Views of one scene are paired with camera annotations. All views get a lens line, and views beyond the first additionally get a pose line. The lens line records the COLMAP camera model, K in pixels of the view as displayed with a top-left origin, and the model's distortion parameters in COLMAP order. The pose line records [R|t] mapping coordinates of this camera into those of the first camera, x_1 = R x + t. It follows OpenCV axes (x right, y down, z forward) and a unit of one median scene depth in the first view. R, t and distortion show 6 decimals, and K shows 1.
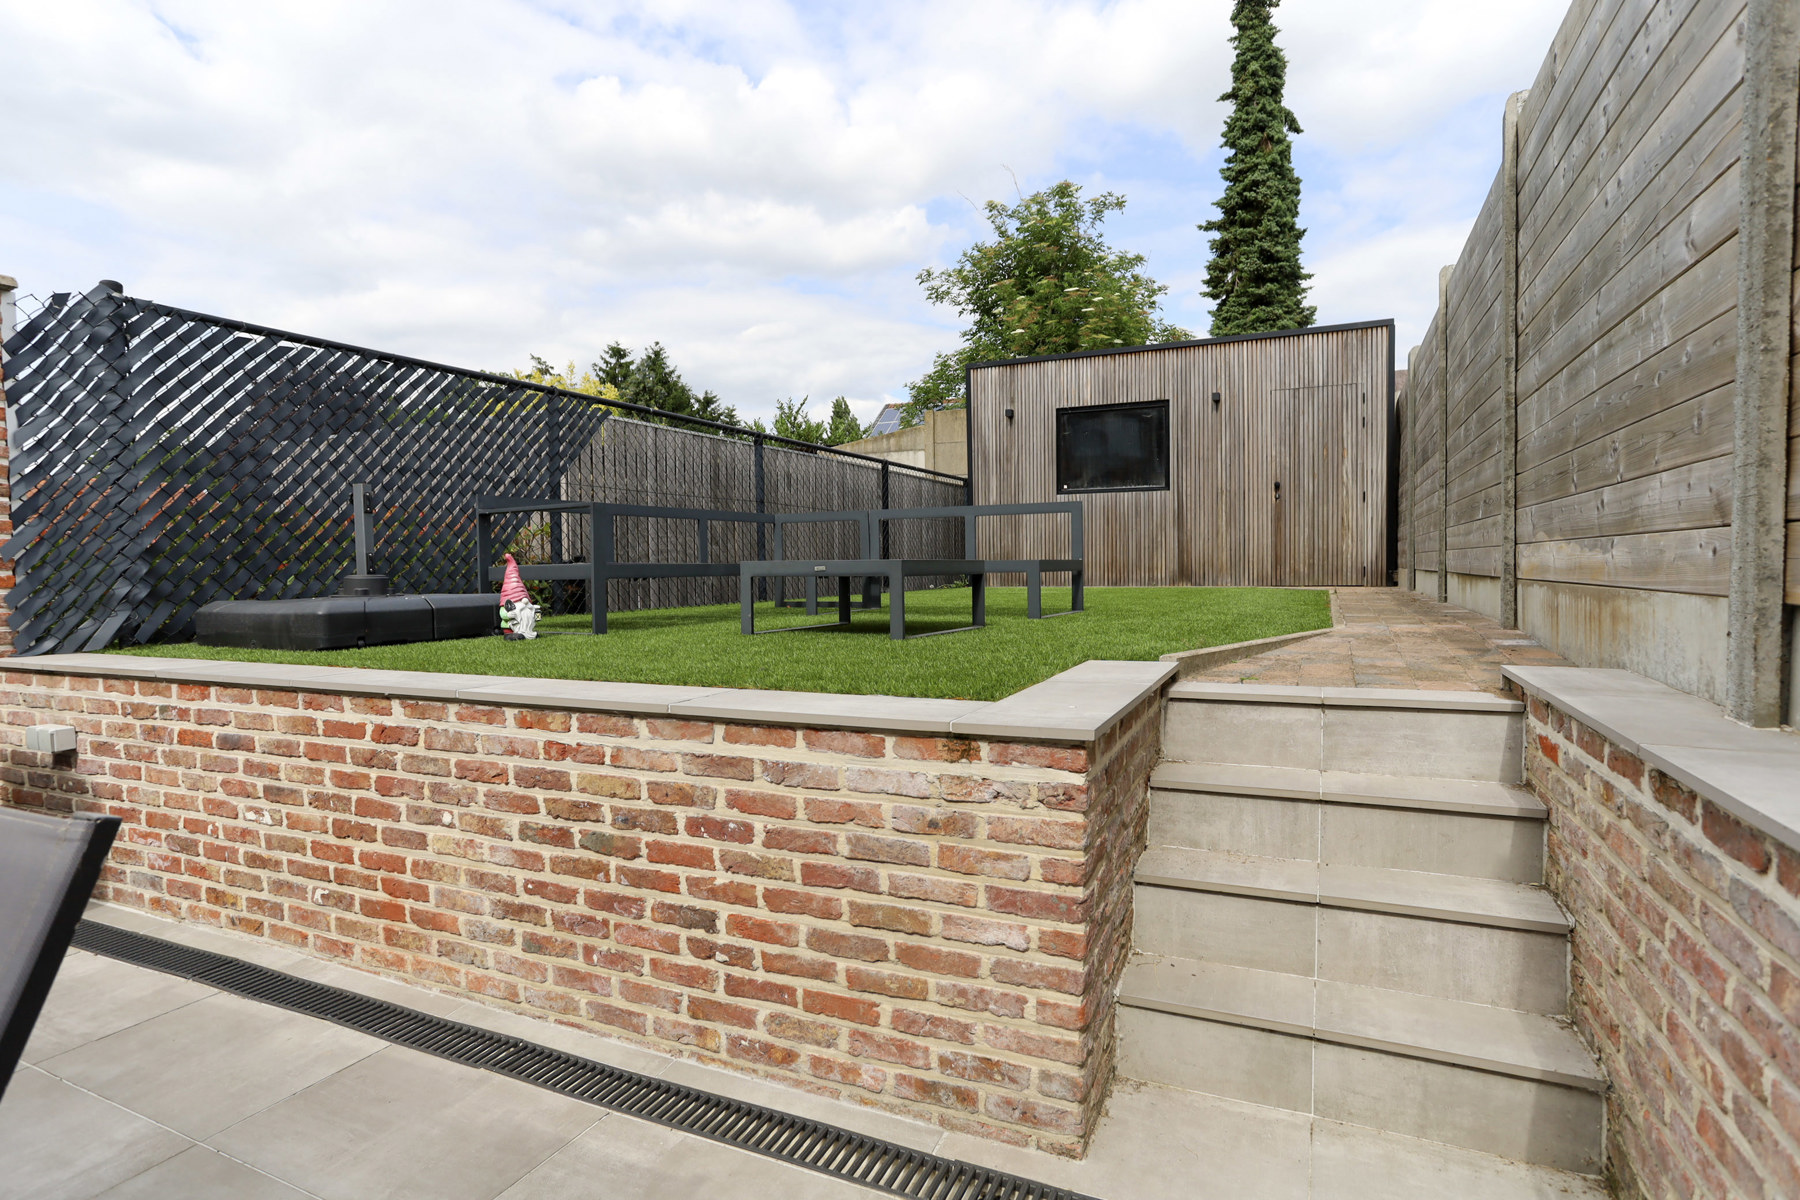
lens RADIAL K [[886.9, 0, 900.0], [0, 886.9, 600.0], [0, 0, 1]] dist [-0.001248, -0.000218]
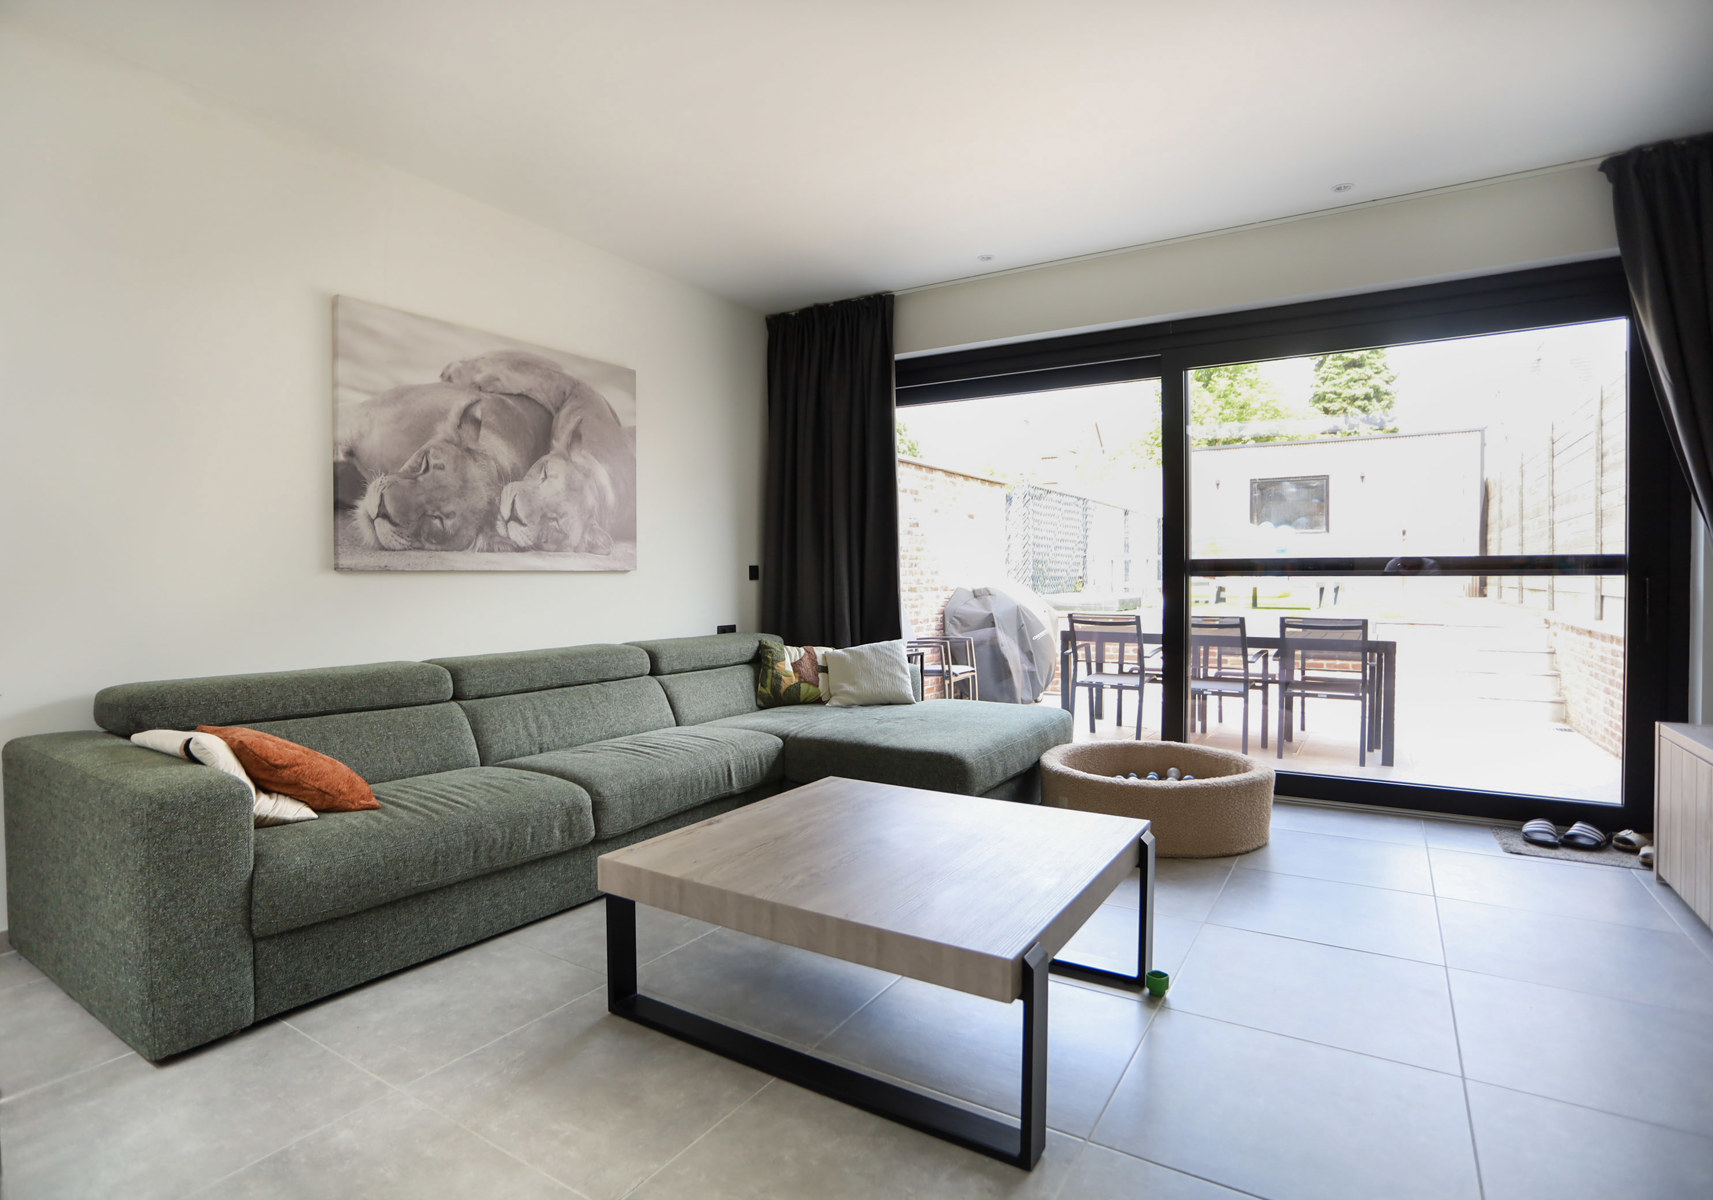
lens RADIAL K [[843.2, 0, 856.5], [0, 843.2, 600.0], [0, 0, 1]] dist [-0.000554, -0.000043]
pose [[0.993798, 0.022566, -0.108882, -0.309070], [-0.023489, 0.999698, -0.007201, 0.020766], [0.108687, 0.009714, 0.994029, -0.487563]]
